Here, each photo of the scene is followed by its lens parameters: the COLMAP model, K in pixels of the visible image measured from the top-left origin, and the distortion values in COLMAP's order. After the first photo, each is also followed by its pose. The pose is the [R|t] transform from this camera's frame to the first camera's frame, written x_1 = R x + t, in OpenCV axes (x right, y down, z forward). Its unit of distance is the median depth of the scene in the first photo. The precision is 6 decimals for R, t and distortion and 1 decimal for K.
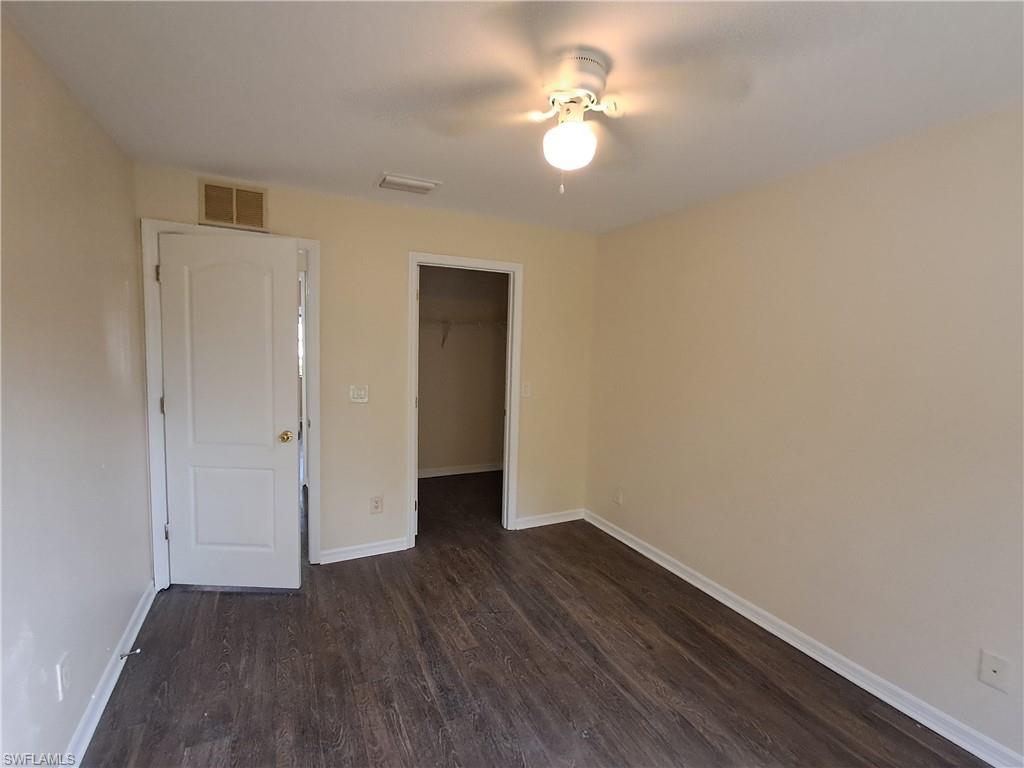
lens RADIAL K [[465.1, 0, 511.9], [0, 465.1, 382.4], [0, 0, 1]] dist [0.002916, 0.006207]
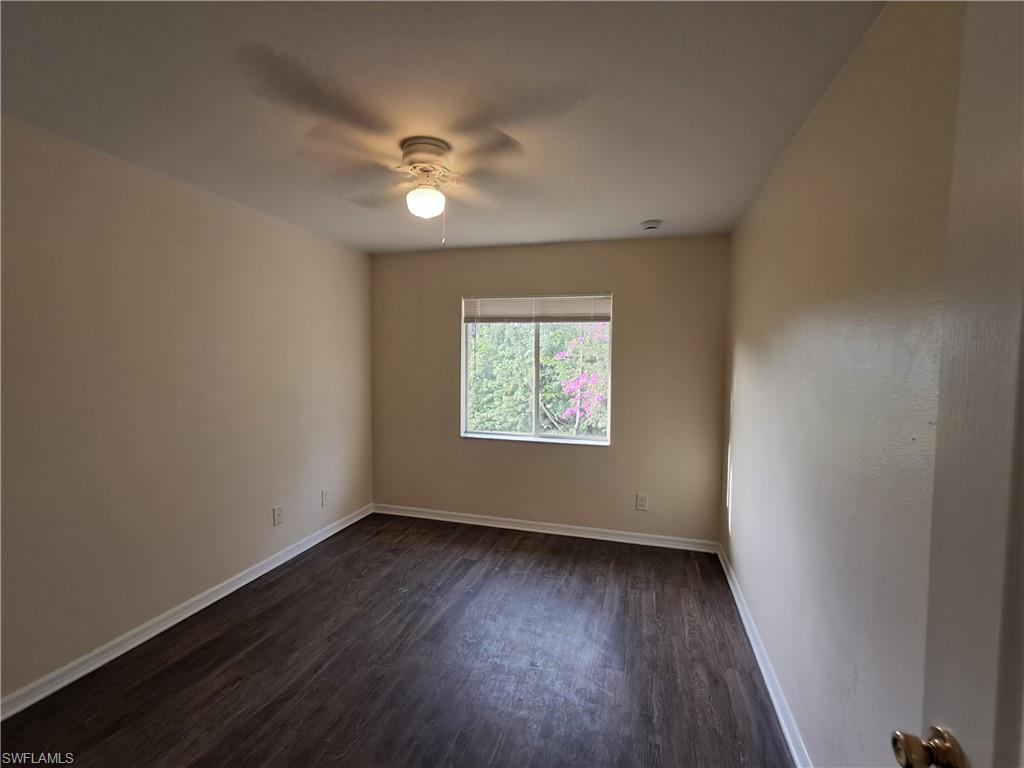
lens RADIAL K [[465.1, 0, 511.9], [0, 465.1, 382.4], [0, 0, 1]] dist [0.002916, 0.006207]
pose [[-0.735710, -0.071605, 0.673500, -0.744491], [0.029956, 0.989982, 0.137976, -0.124730], [-0.676633, 0.121686, -0.726195, 1.375299]]
